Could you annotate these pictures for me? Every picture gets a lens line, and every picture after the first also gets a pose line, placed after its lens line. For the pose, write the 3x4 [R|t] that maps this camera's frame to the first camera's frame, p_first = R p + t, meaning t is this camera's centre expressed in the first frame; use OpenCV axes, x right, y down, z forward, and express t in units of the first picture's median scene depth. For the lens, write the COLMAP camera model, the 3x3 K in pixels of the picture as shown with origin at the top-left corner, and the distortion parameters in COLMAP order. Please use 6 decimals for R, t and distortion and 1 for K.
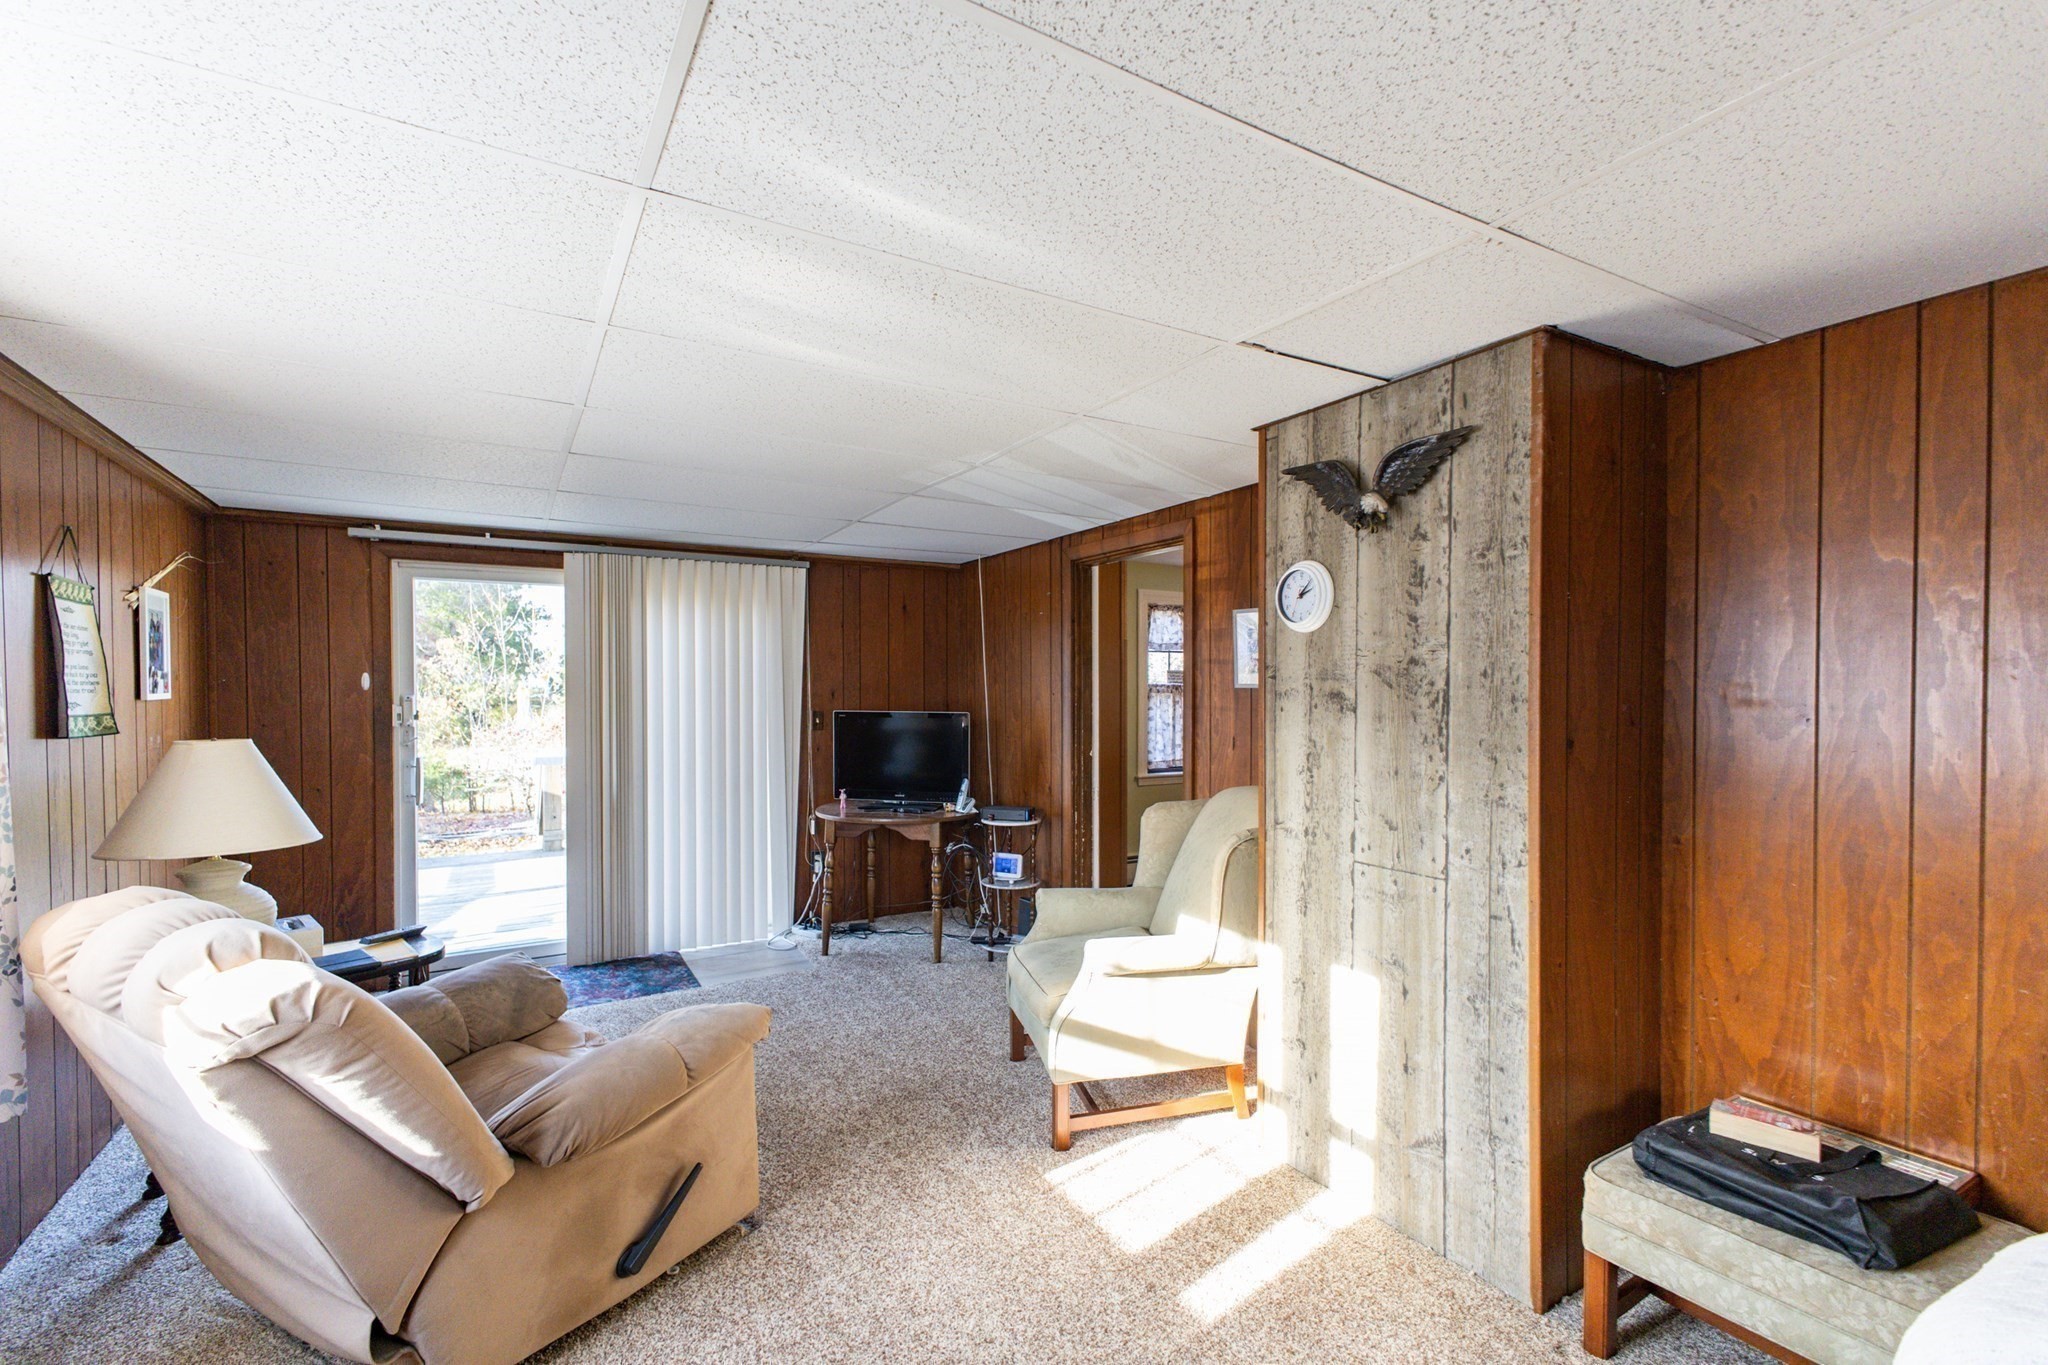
lens RADIAL K [[901.7, 0, 1021.0], [0, 901.7, 700.7], [0, 0, 1]] dist [0.007974, -0.001369]
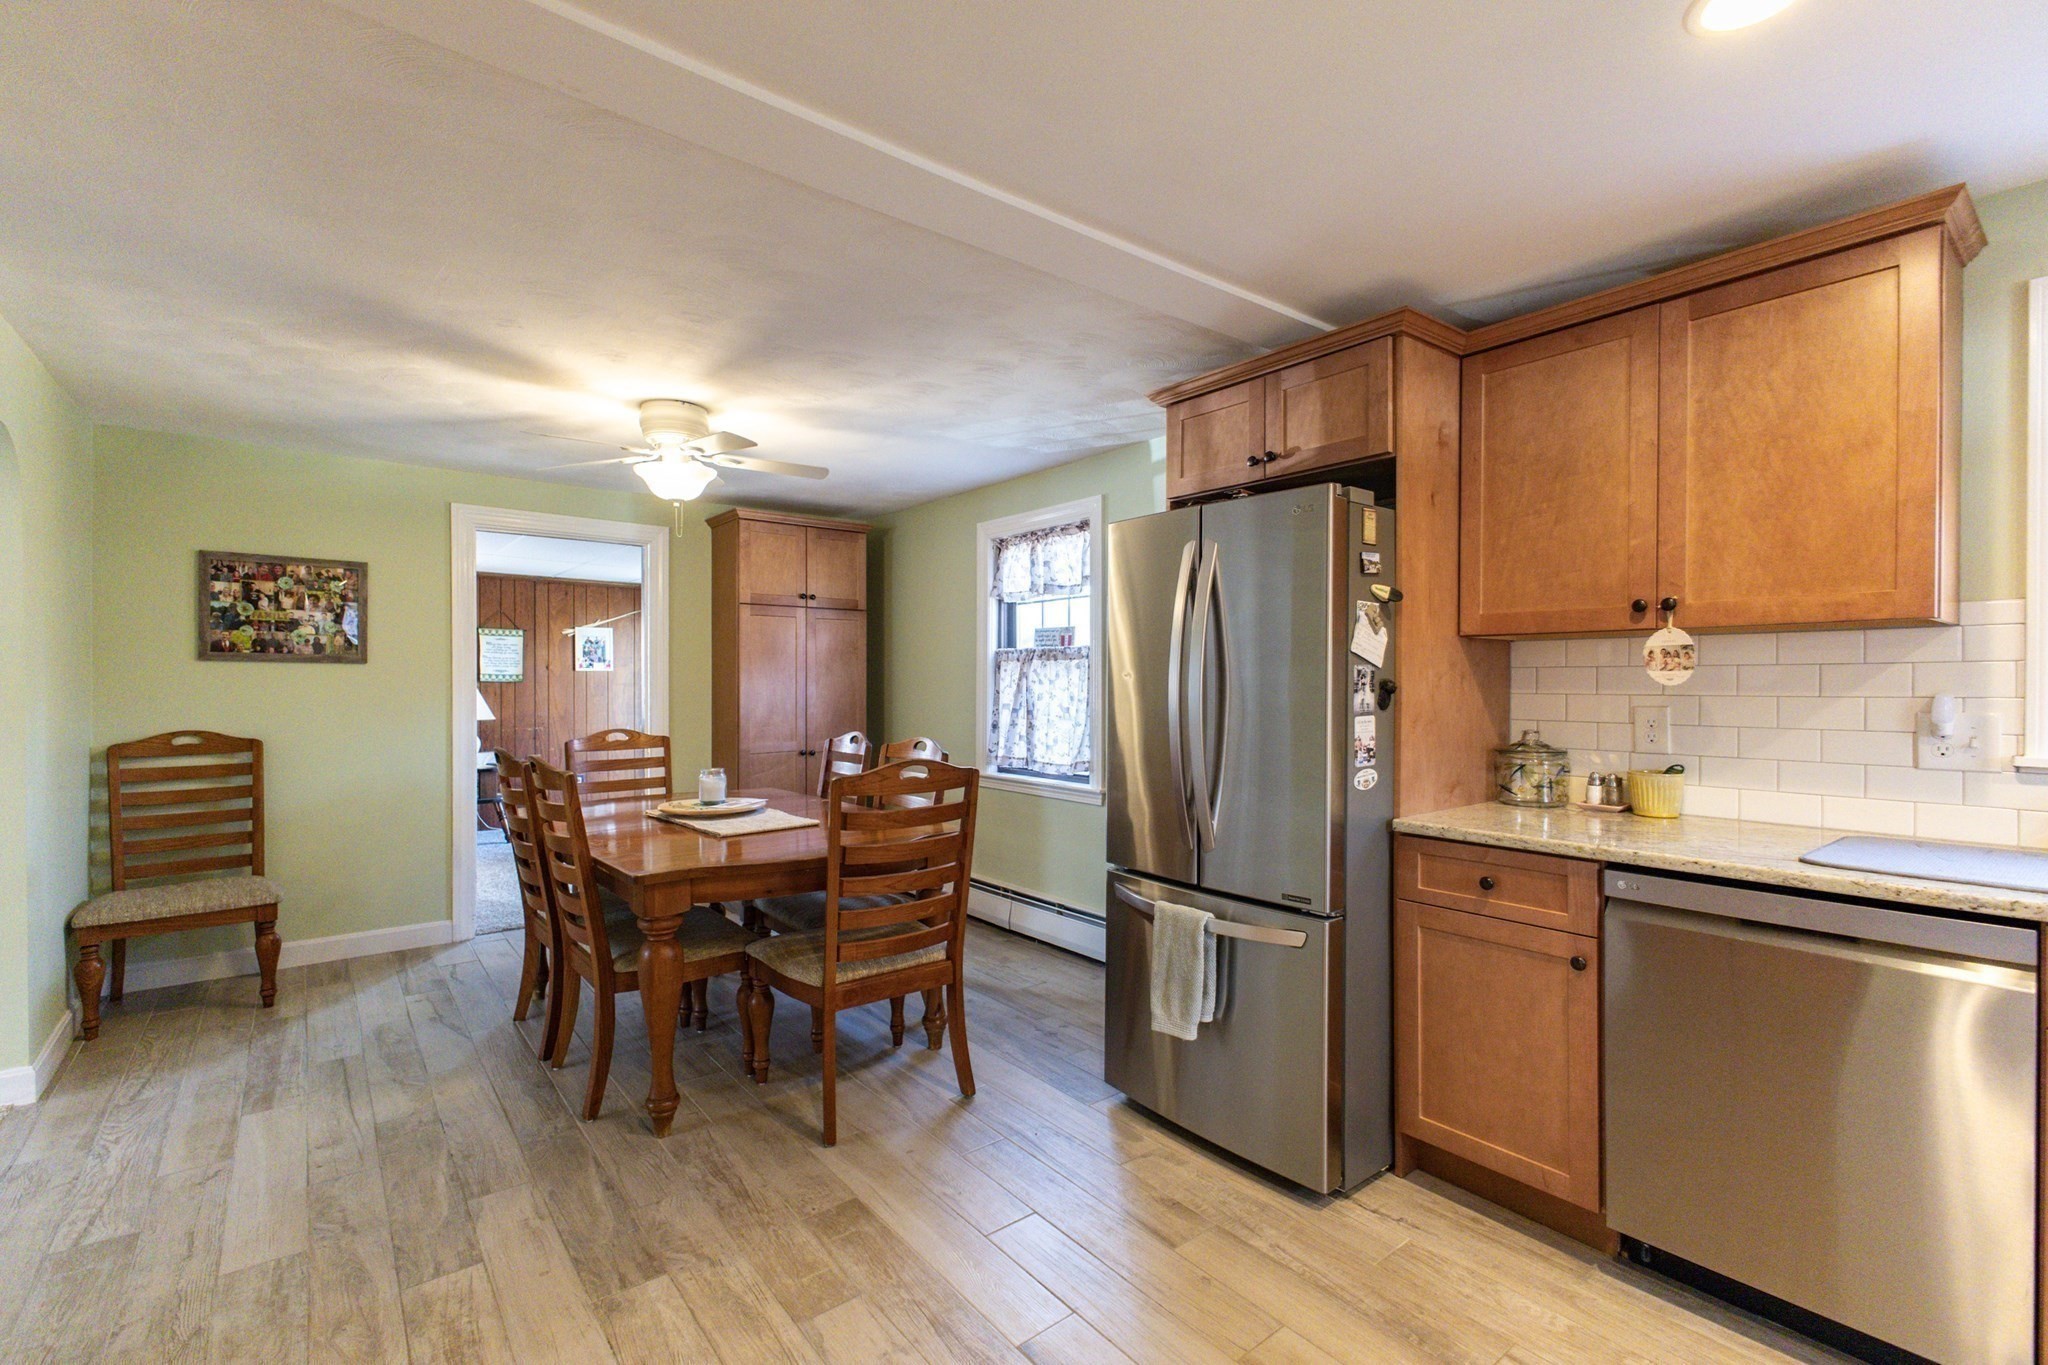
lens RADIAL K [[901.7, 0, 1029.3], [0, 901.7, 687.0], [0, 0, 1]] dist [0.007974, -0.001369]
pose [[0.146316, 0.005971, -0.989220, 0.857068], [-0.002785, 0.999980, 0.005624, 0.007314], [0.989234, 0.001933, 0.146330, 0.909216]]
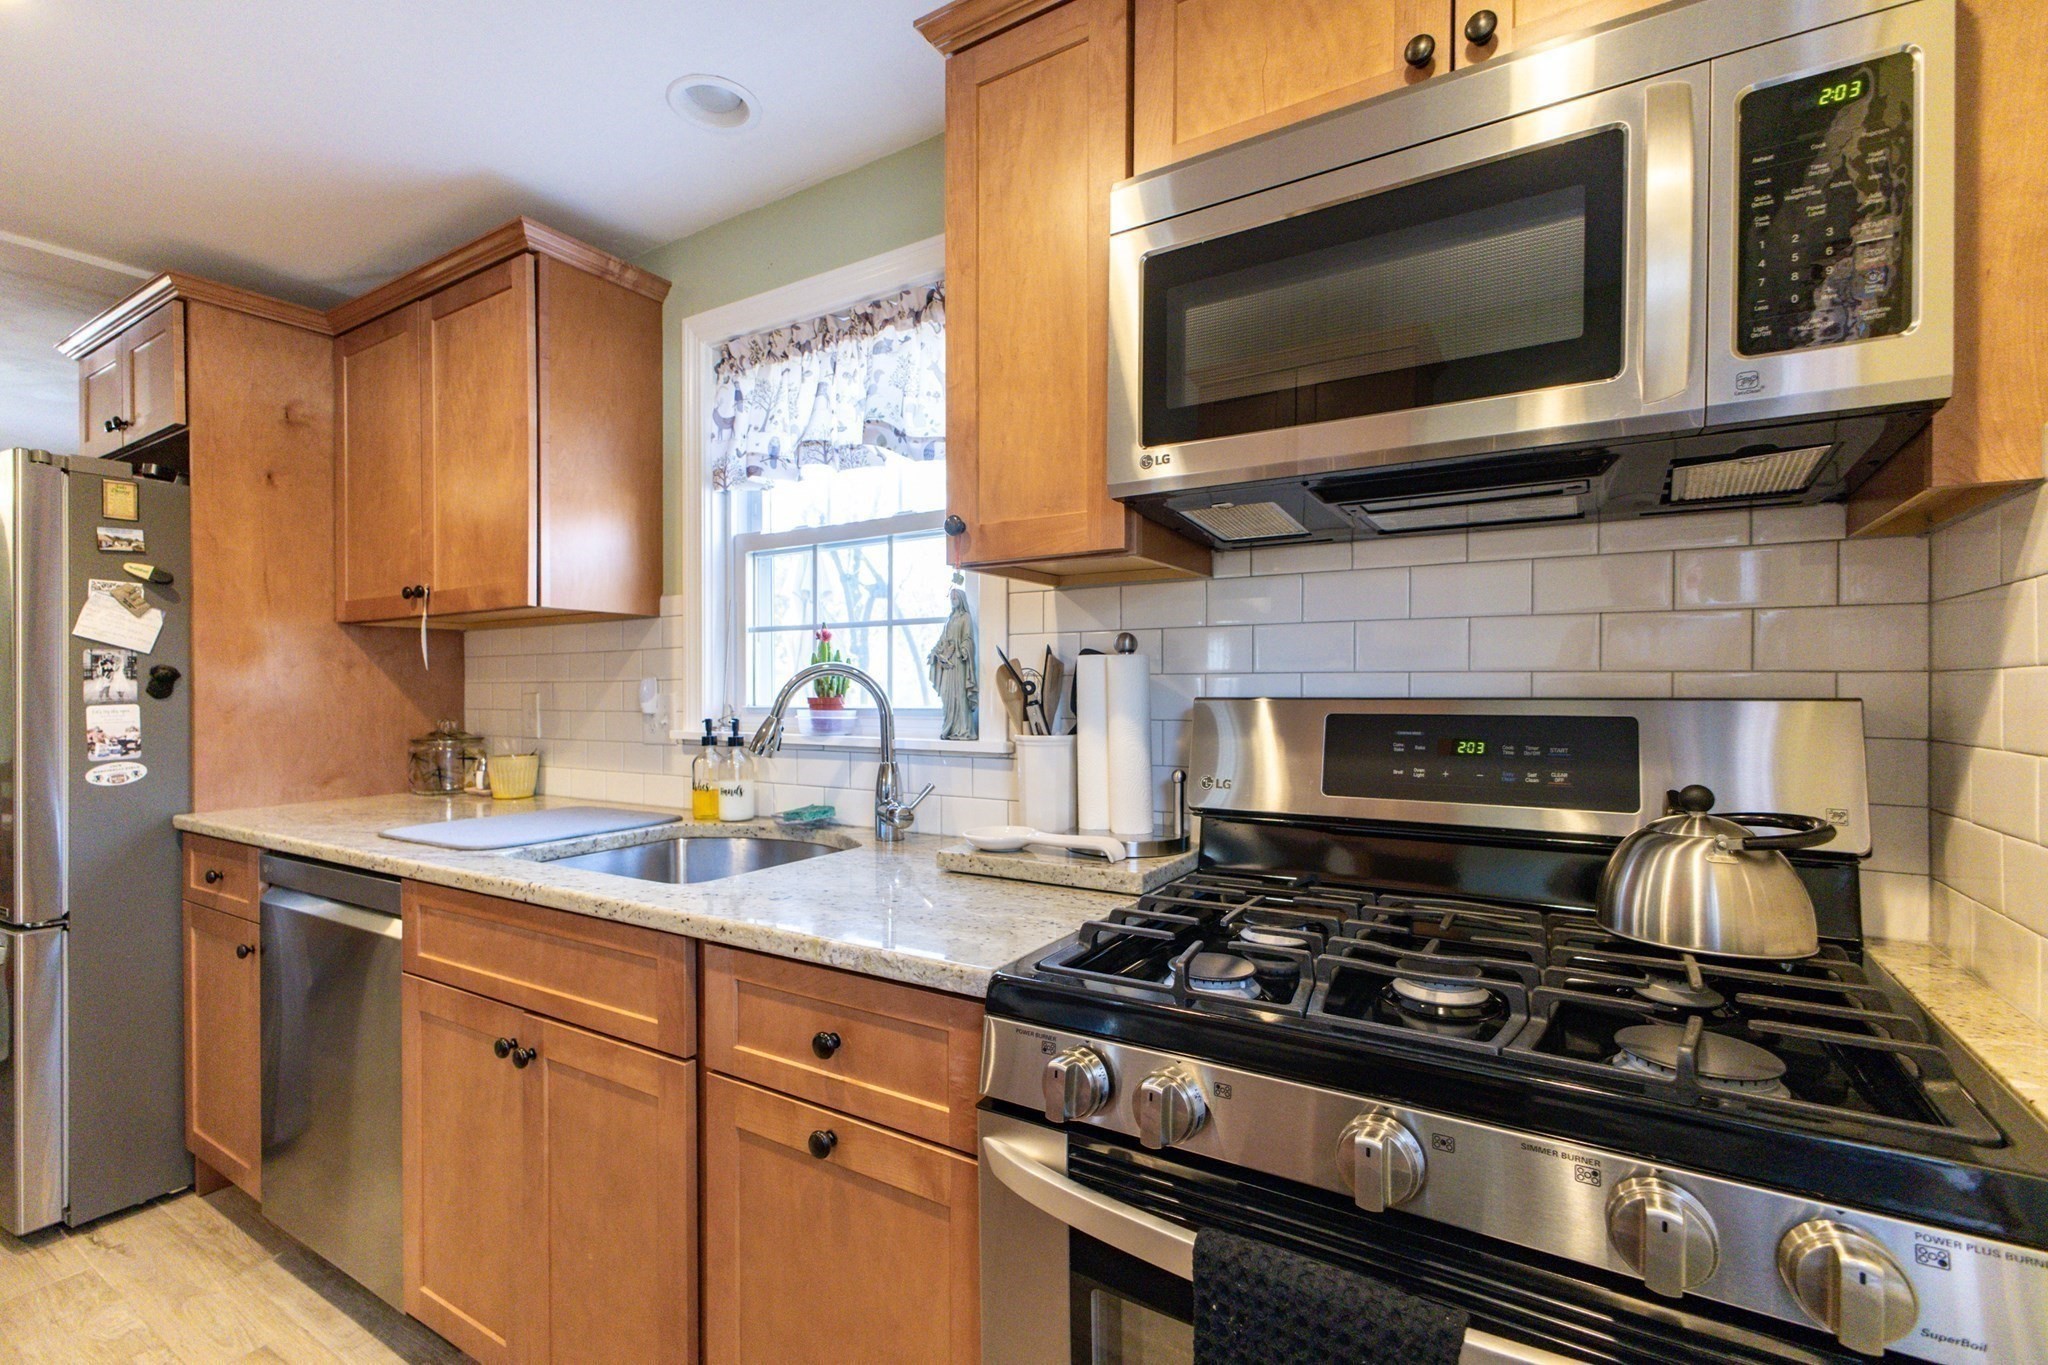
lens RADIAL K [[901.7, 0, 1031.7], [0, 901.7, 689.7], [0, 0, 1]] dist [0.007974, -0.001369]
pose [[0.473409, -0.003327, -0.880837, 0.968298], [0.004289, 0.999990, -0.001472, 0.016245], [0.880832, -0.003081, 0.473418, 1.215363]]
